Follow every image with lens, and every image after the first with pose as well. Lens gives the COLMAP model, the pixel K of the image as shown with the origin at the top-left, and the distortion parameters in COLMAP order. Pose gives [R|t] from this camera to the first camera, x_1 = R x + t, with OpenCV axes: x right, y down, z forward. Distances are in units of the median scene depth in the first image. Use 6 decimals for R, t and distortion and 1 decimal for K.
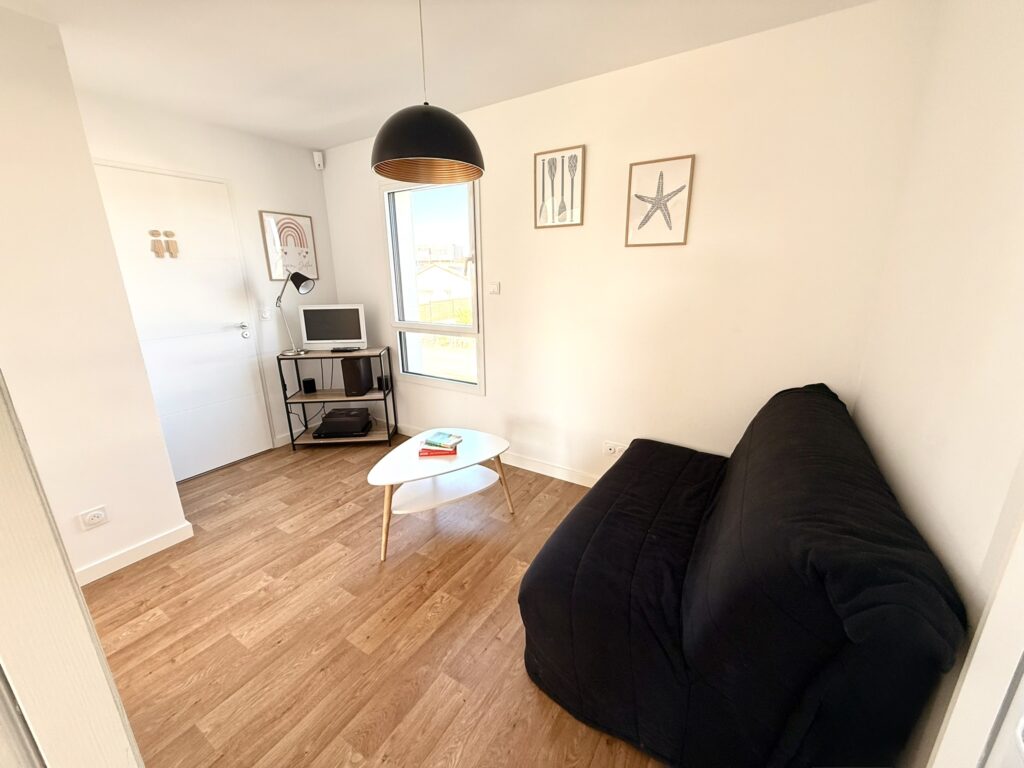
lens RADIAL K [[407.7, 0, 509.7], [0, 407.7, 388.8], [0, 0, 1]] dist [0.019311, 0.000011]
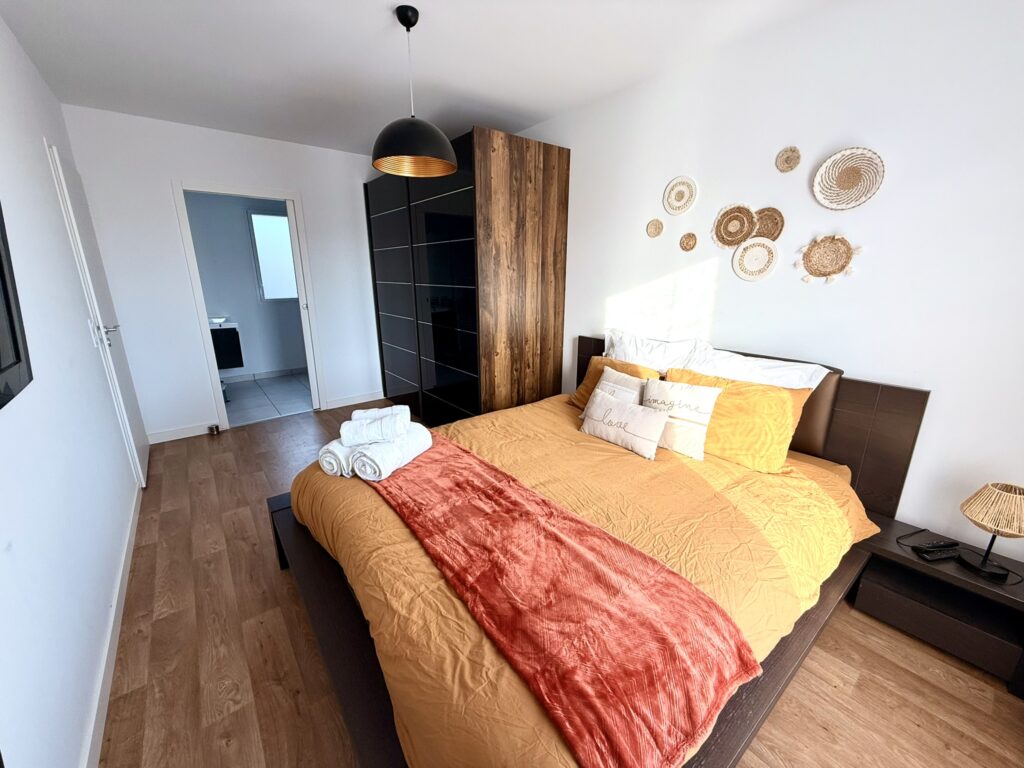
lens RADIAL K [[407.7, 0, 512.1], [0, 407.7, 377.5], [0, 0, 1]] dist [0.019311, 0.000011]
pose [[-0.339112, 0.232751, -0.911499, 0.057093], [-0.244882, 0.913669, 0.324410, -0.058722], [0.908315, 0.333221, -0.252840, 0.213987]]
